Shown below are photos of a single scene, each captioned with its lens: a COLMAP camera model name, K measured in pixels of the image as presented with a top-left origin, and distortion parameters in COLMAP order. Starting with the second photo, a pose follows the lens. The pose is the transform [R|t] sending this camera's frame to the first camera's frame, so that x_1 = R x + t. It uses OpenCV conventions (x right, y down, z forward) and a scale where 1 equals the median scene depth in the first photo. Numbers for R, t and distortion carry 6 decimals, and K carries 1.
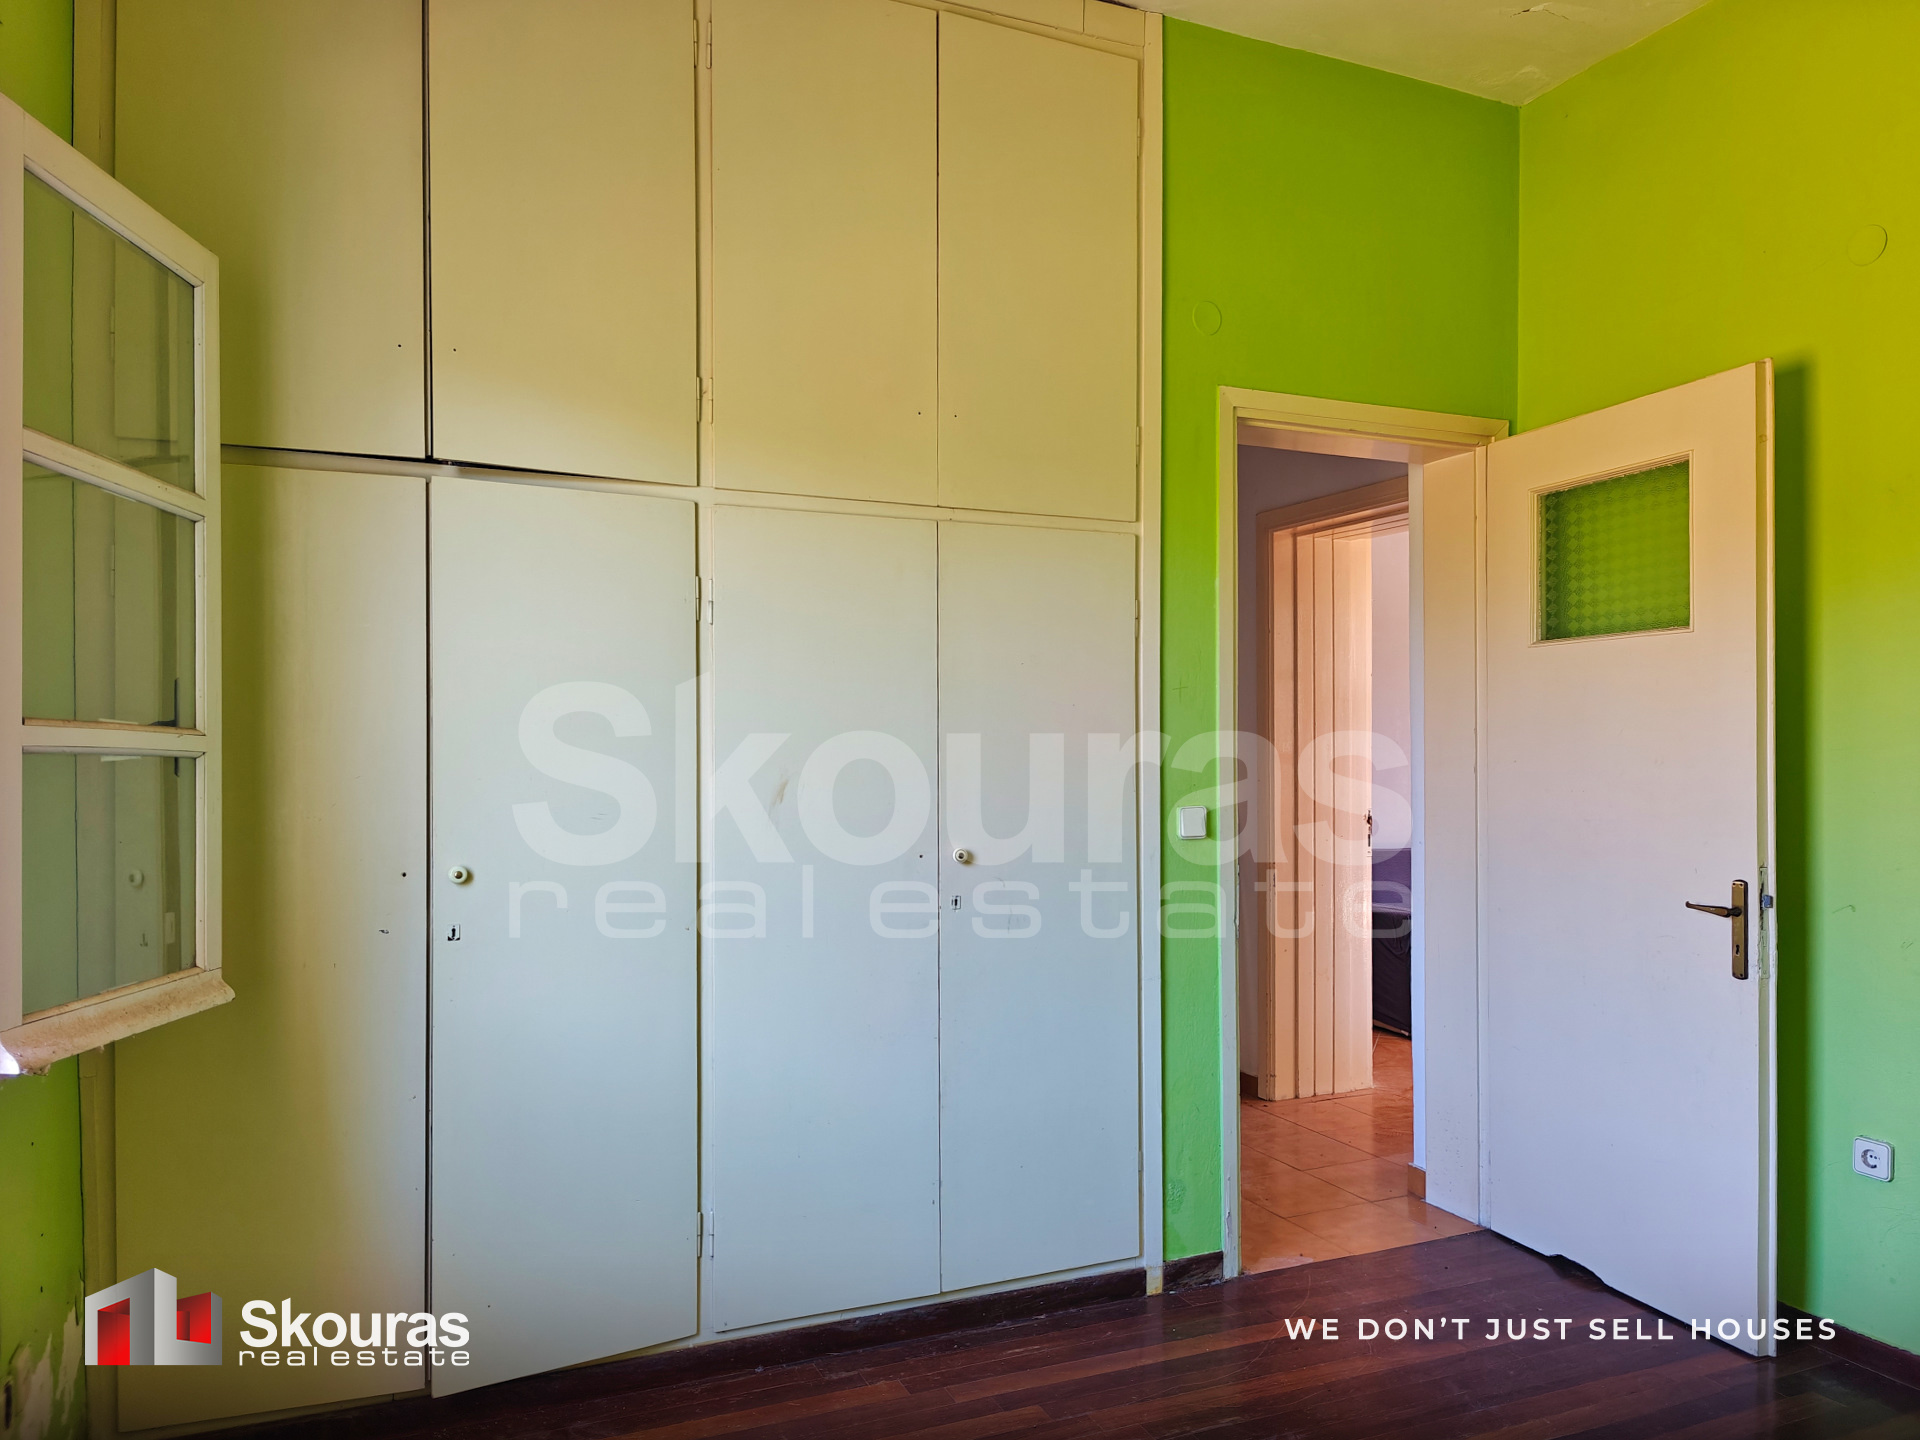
lens RADIAL K [[1336.2, 0, 962.3], [0, 1336.2, 753.0], [0, 0, 1]] dist [0.036088, 0.000022]
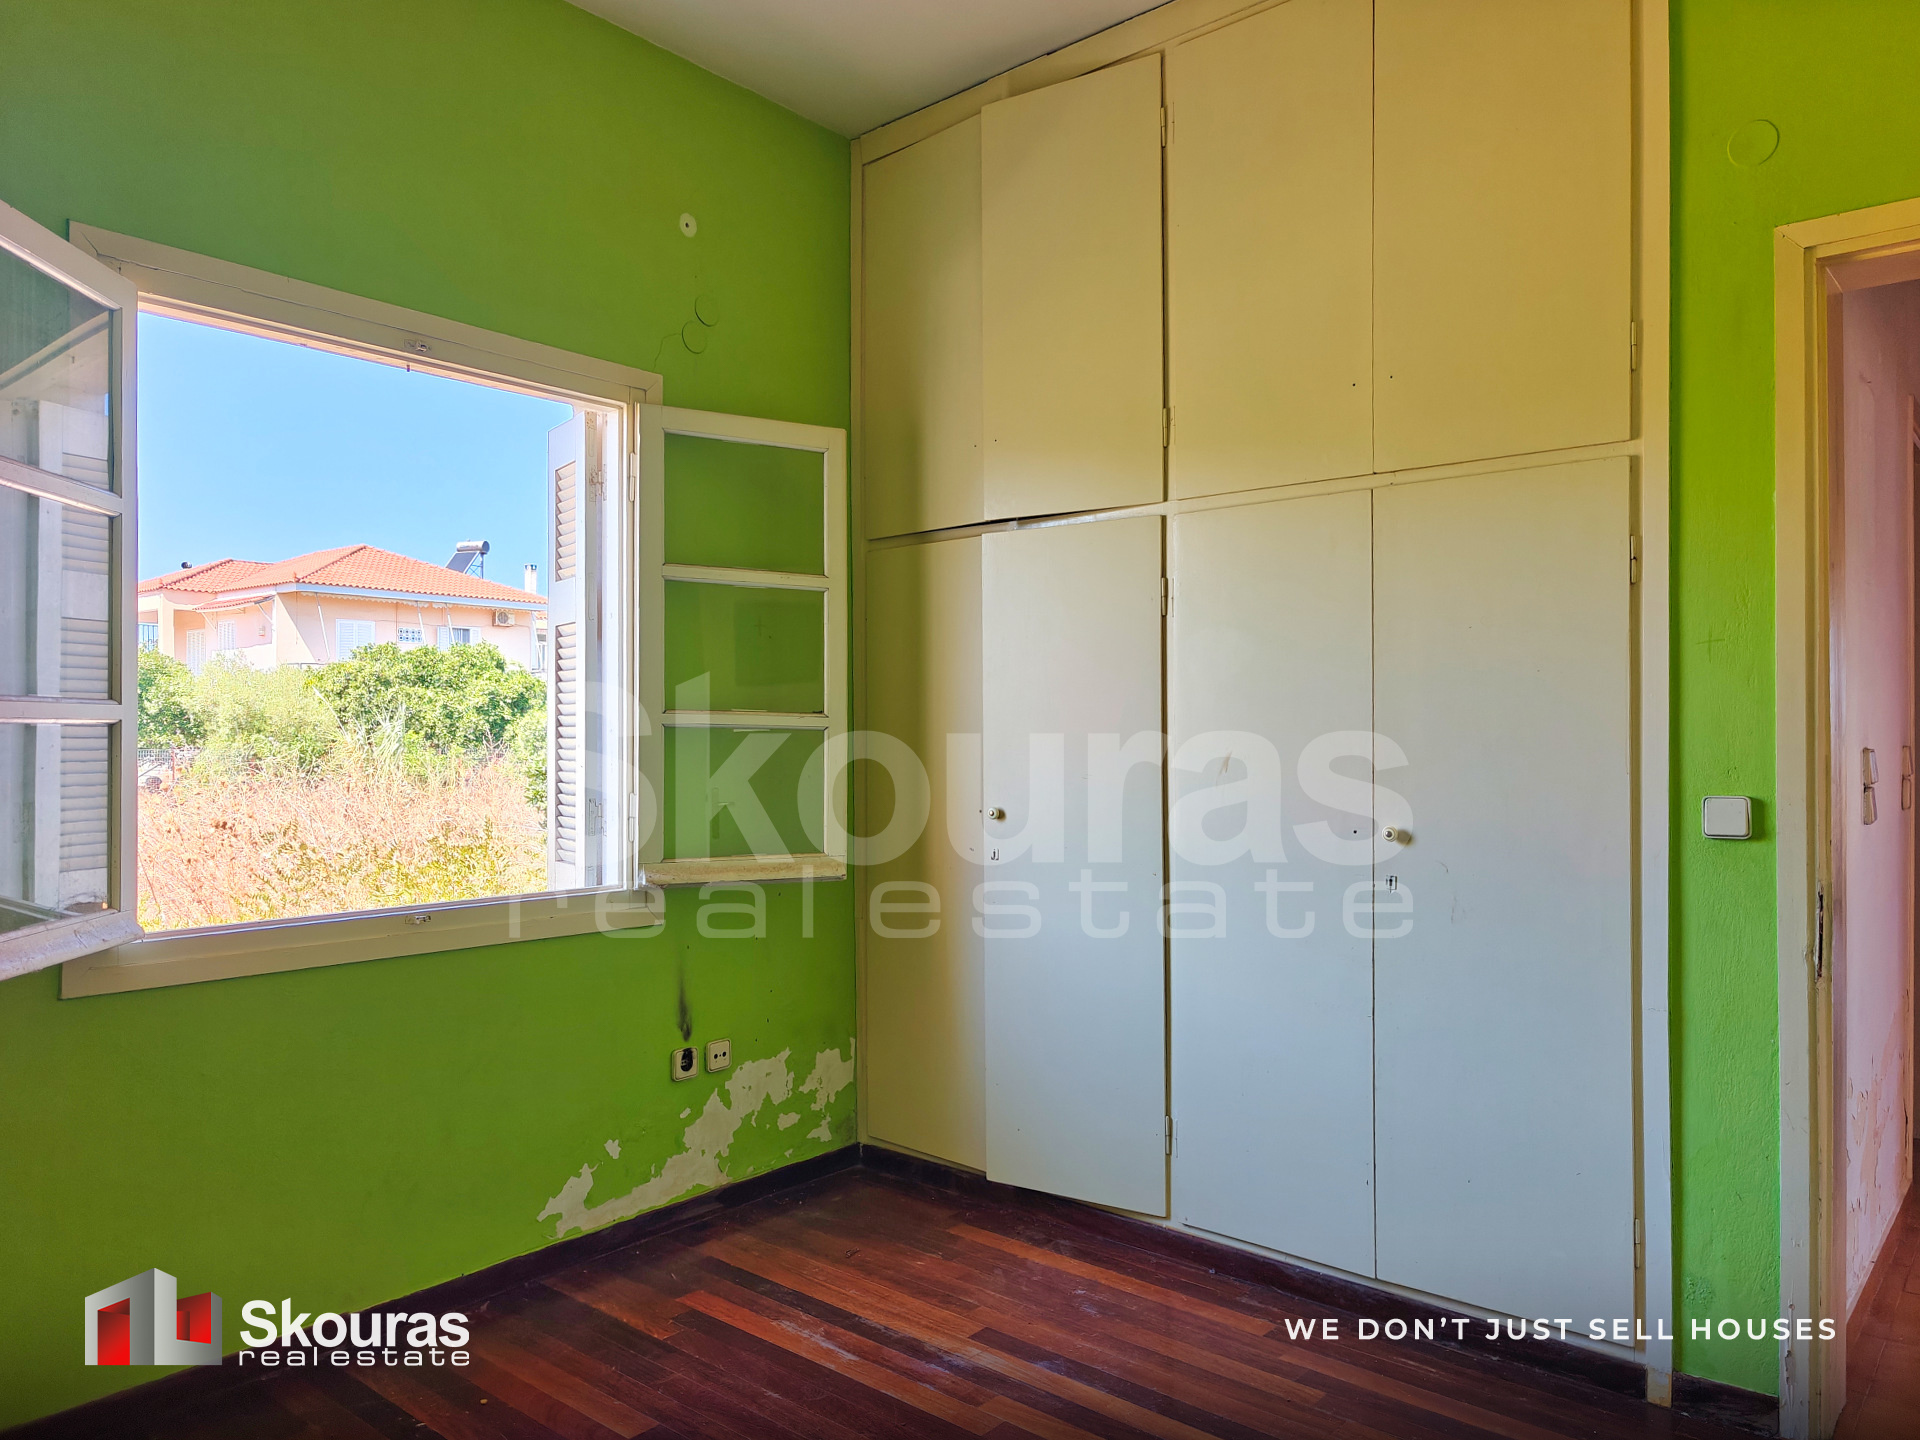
lens RADIAL K [[1309.0, 0, 960.0], [0, 1309.0, 720.0], [0, 0, 1]] dist [0.057936, -0.067055]
pose [[0.443241, -0.006185, -0.896381, 0.722690], [0.003192, 0.999981, -0.005322, -0.000137], [0.896397, -0.000502, 0.443252, 0.306047]]
